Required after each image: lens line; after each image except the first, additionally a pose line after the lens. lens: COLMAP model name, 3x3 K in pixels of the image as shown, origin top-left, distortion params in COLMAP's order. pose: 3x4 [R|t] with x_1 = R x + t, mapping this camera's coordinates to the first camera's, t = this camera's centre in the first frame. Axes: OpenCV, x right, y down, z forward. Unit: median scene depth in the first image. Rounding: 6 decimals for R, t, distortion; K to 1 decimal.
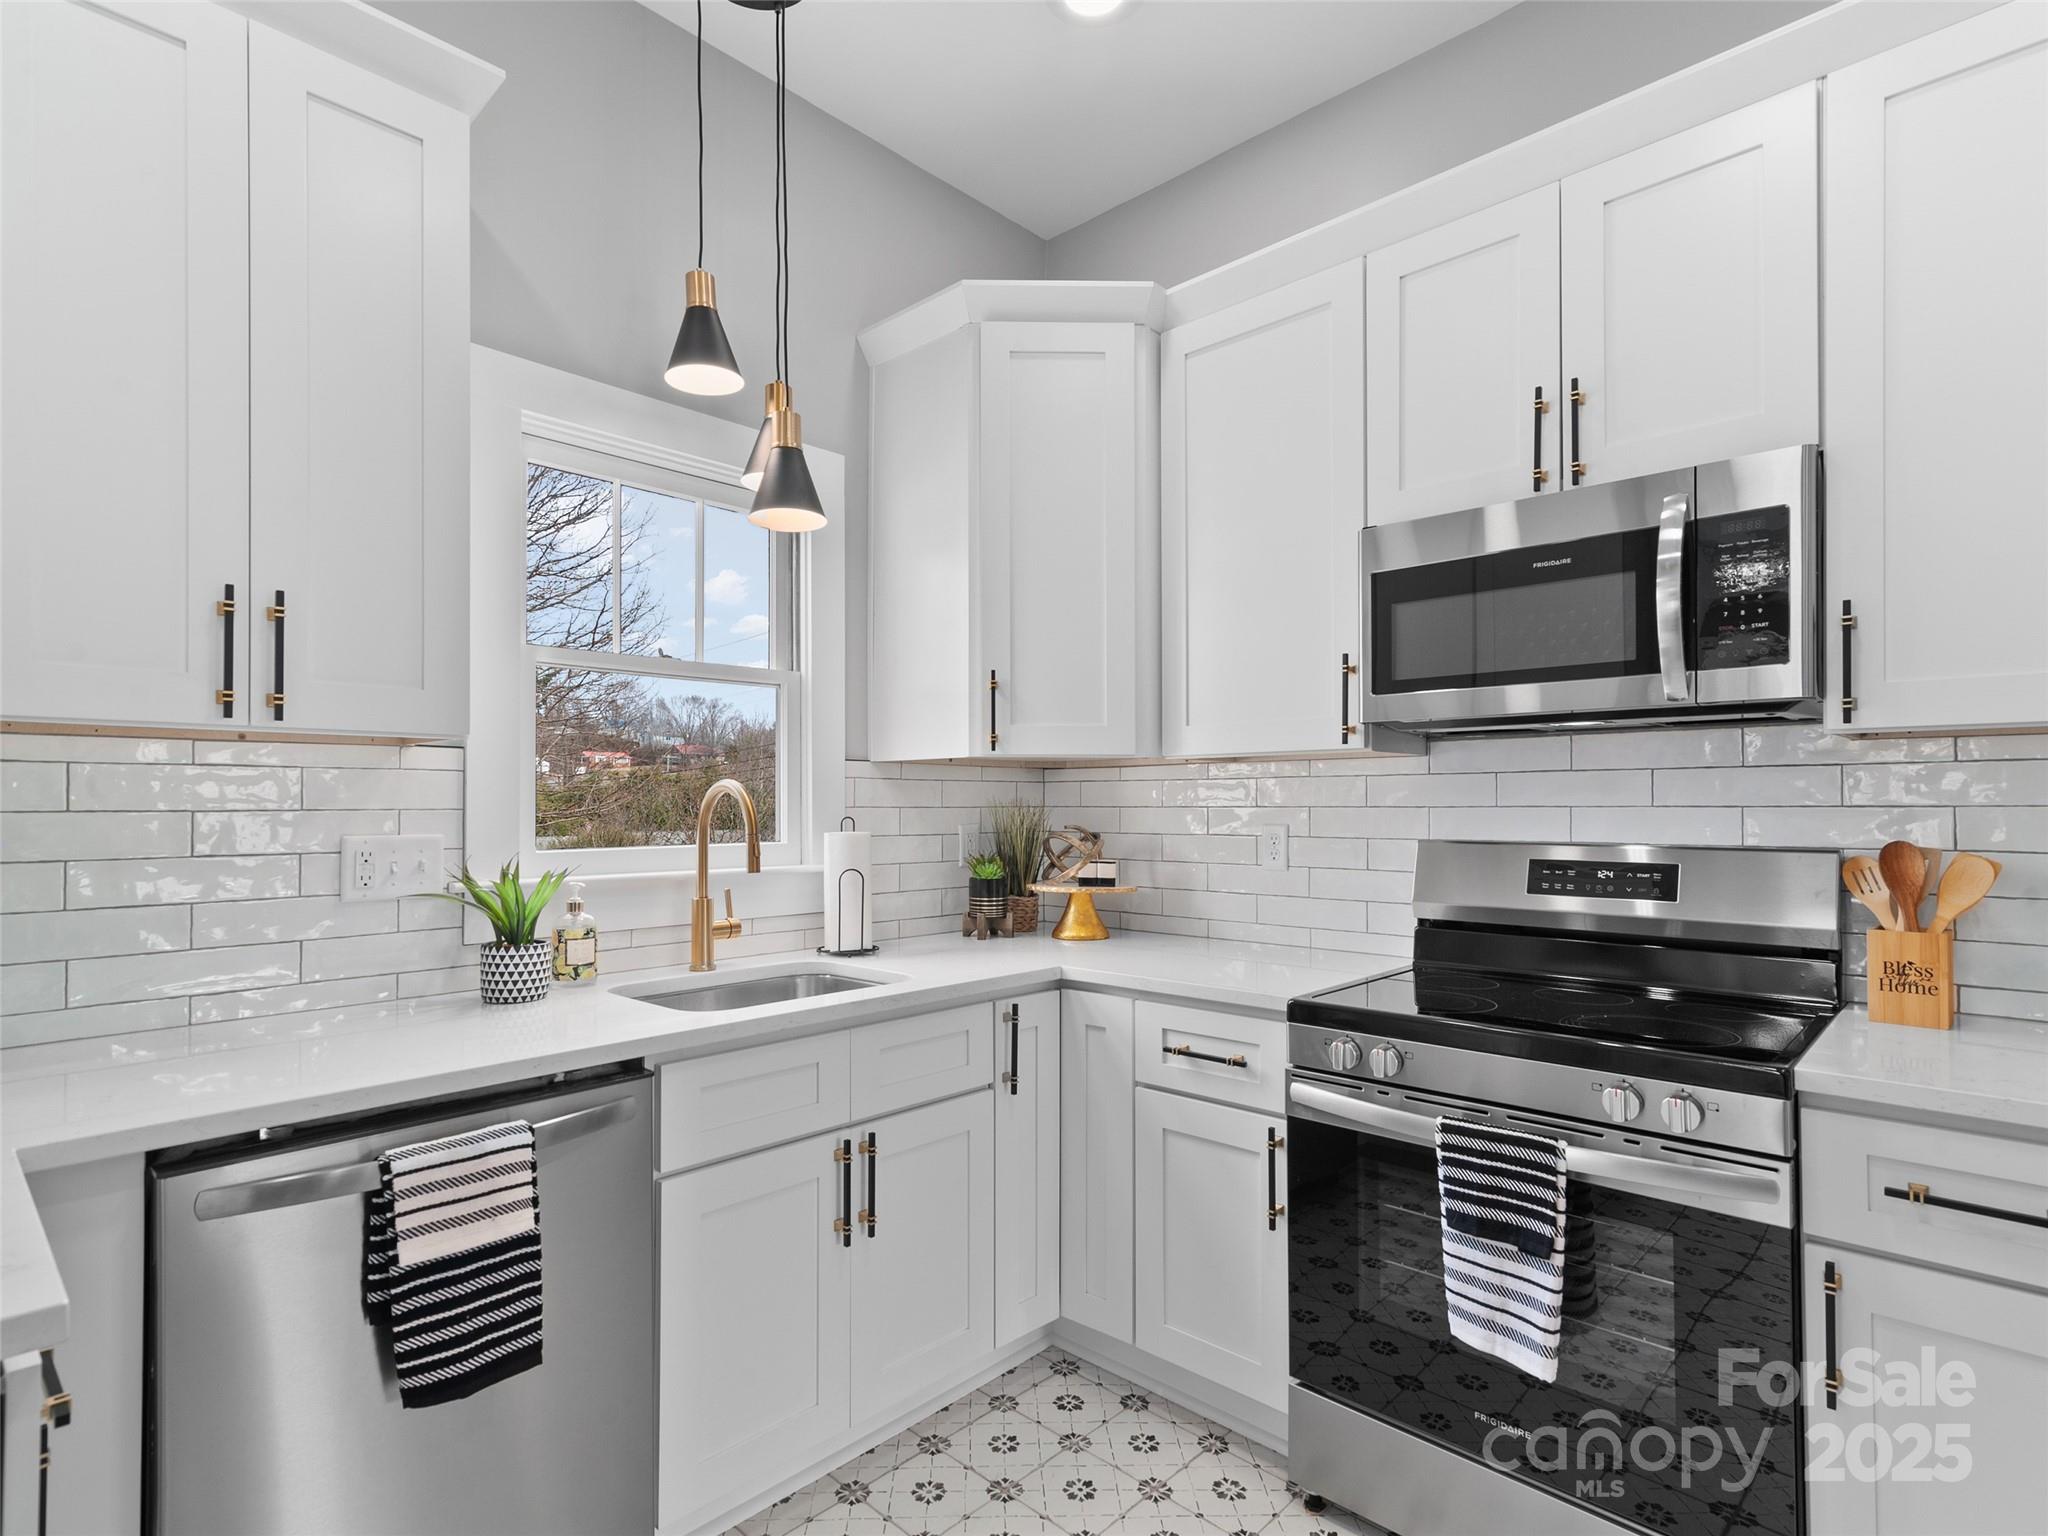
lens RADIAL K [[1053.5, 0, 1034.8], [0, 1053.5, 779.5], [0, 0, 1]] dist [0.013870, -0.000504]
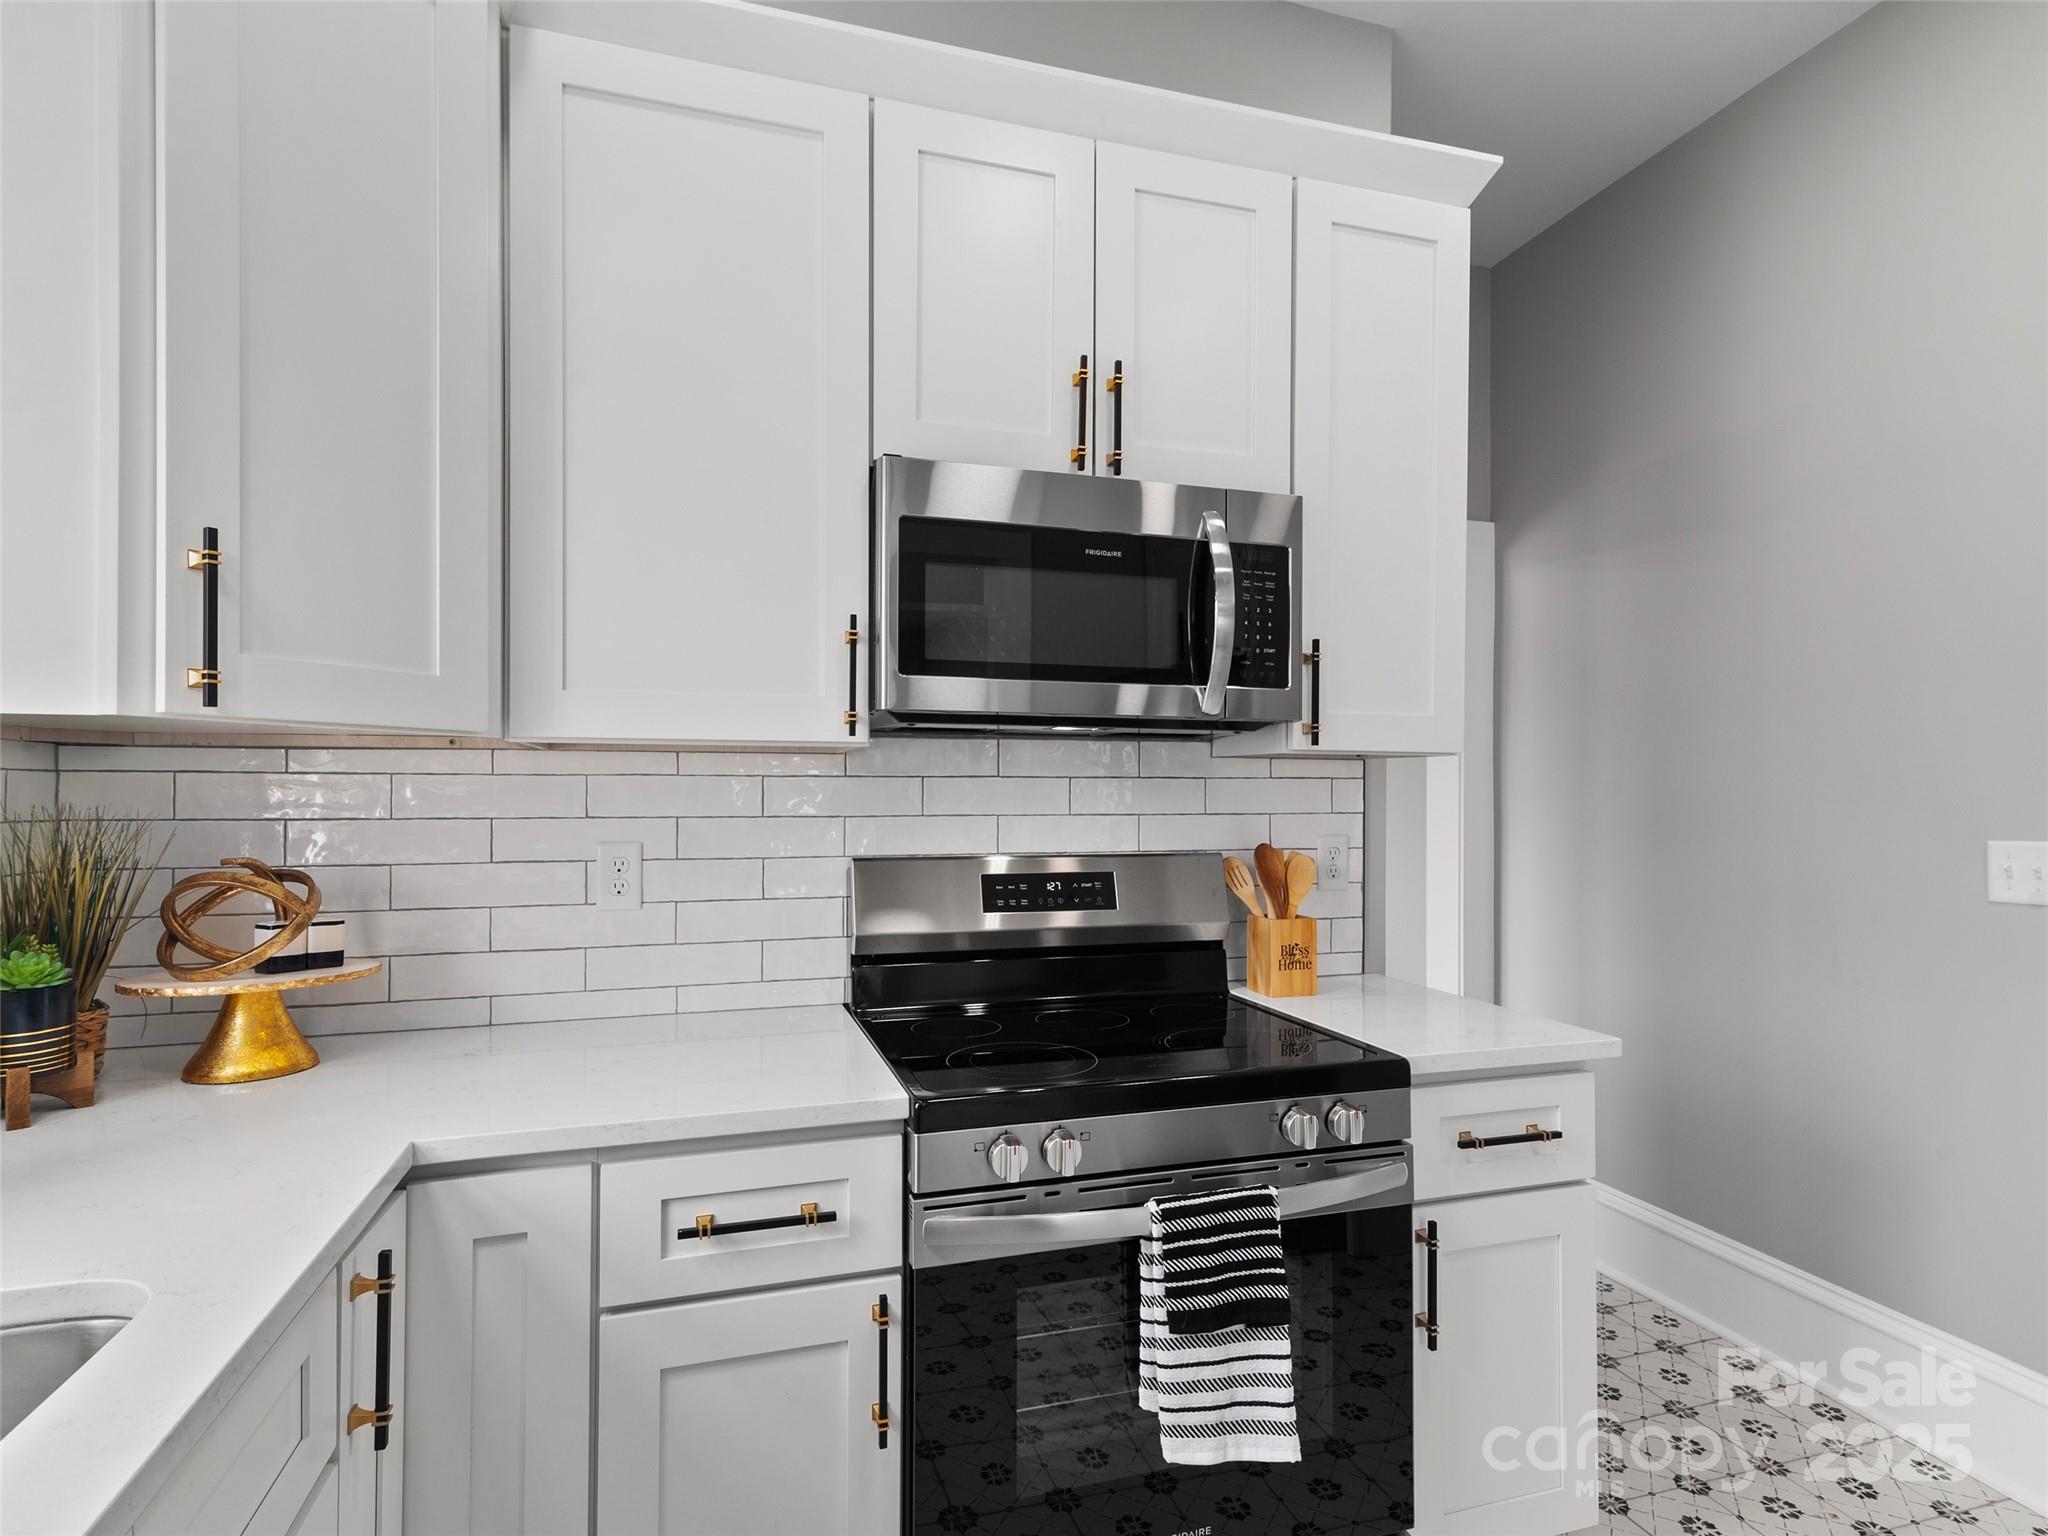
lens RADIAL K [[1053.5, 0, 1021.7], [0, 1053.5, 779.7], [0, 0, 1]] dist [0.013870, -0.000504]
pose [[0.499443, 0.016198, 0.866195, -0.316246], [-0.022151, 0.999737, -0.005924, -0.000832], [-0.866063, -0.016228, 0.499671, 0.568644]]
